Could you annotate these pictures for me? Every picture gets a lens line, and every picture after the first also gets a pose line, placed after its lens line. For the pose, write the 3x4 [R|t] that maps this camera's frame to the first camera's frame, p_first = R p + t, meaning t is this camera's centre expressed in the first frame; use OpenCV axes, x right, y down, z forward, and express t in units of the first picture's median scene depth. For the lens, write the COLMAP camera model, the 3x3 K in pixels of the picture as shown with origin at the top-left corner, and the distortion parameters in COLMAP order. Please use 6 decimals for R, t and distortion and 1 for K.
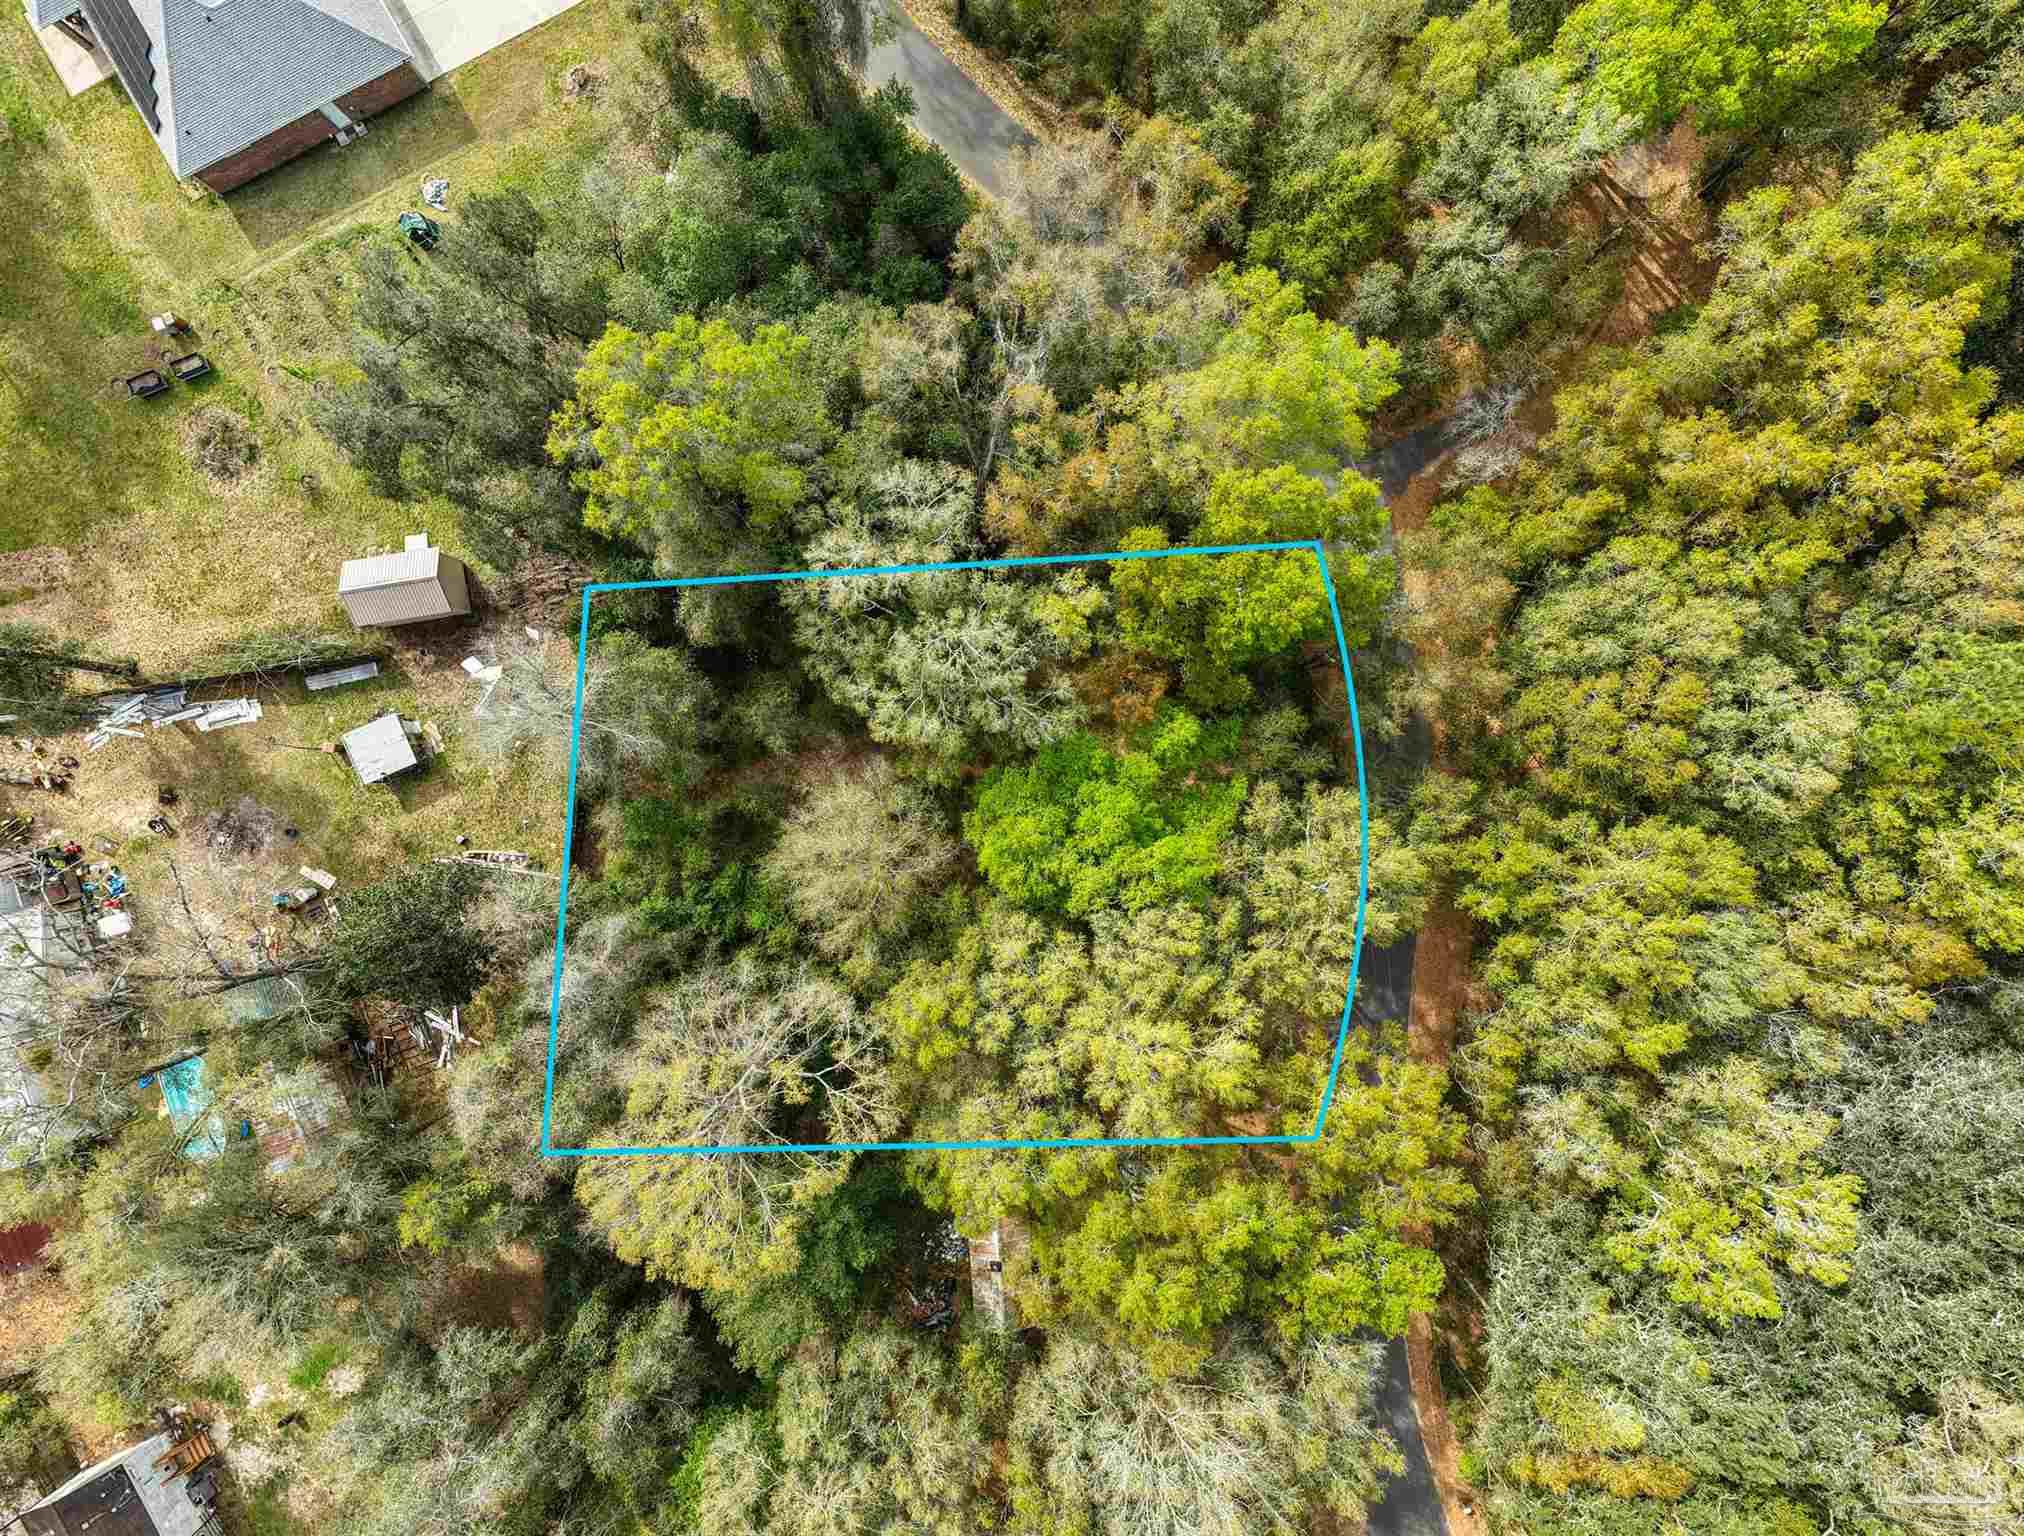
lens RADIAL K [[1513.9, 0, 1005.3], [0, 1513.9, 782.6], [0, 0, 1]] dist [-0.090493, -0.003831]
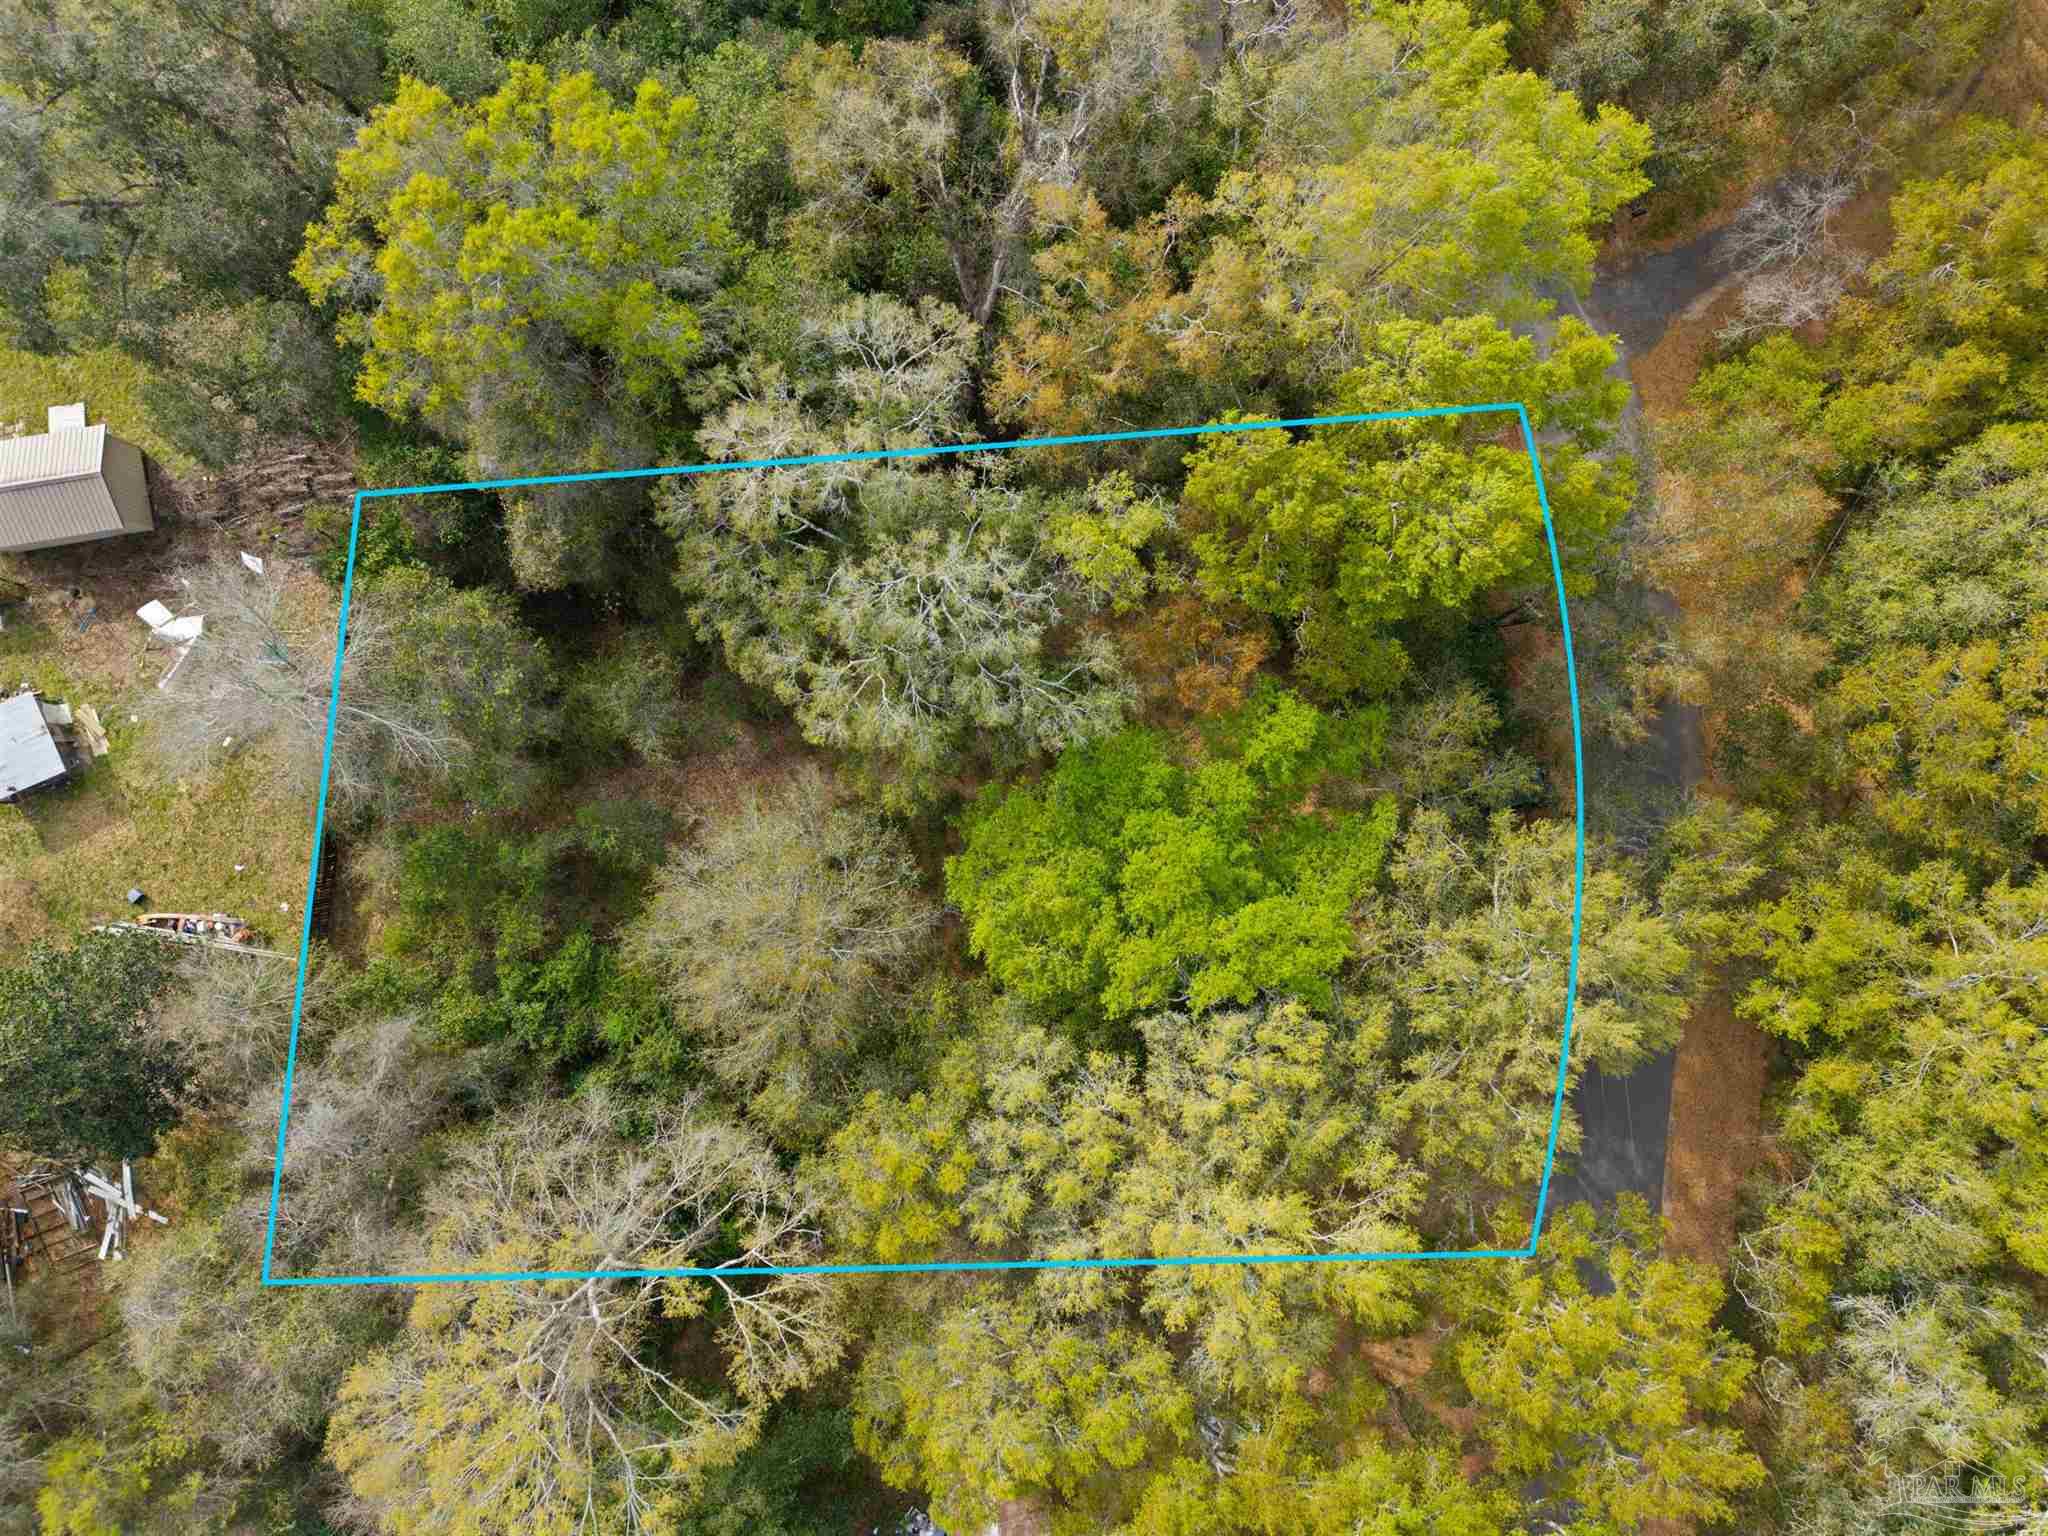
lens RADIAL K [[1442.1, 0, 1049.6], [0, 1442.1, 772.7], [0, 0, 1]] dist [0.018367, 0.011405]
pose [[0.998815, 0.005137, 0.048387, -0.014953], [-0.004824, 0.999967, -0.006583, -0.011361], [-0.048419, 0.006342, 0.998807, 0.397910]]
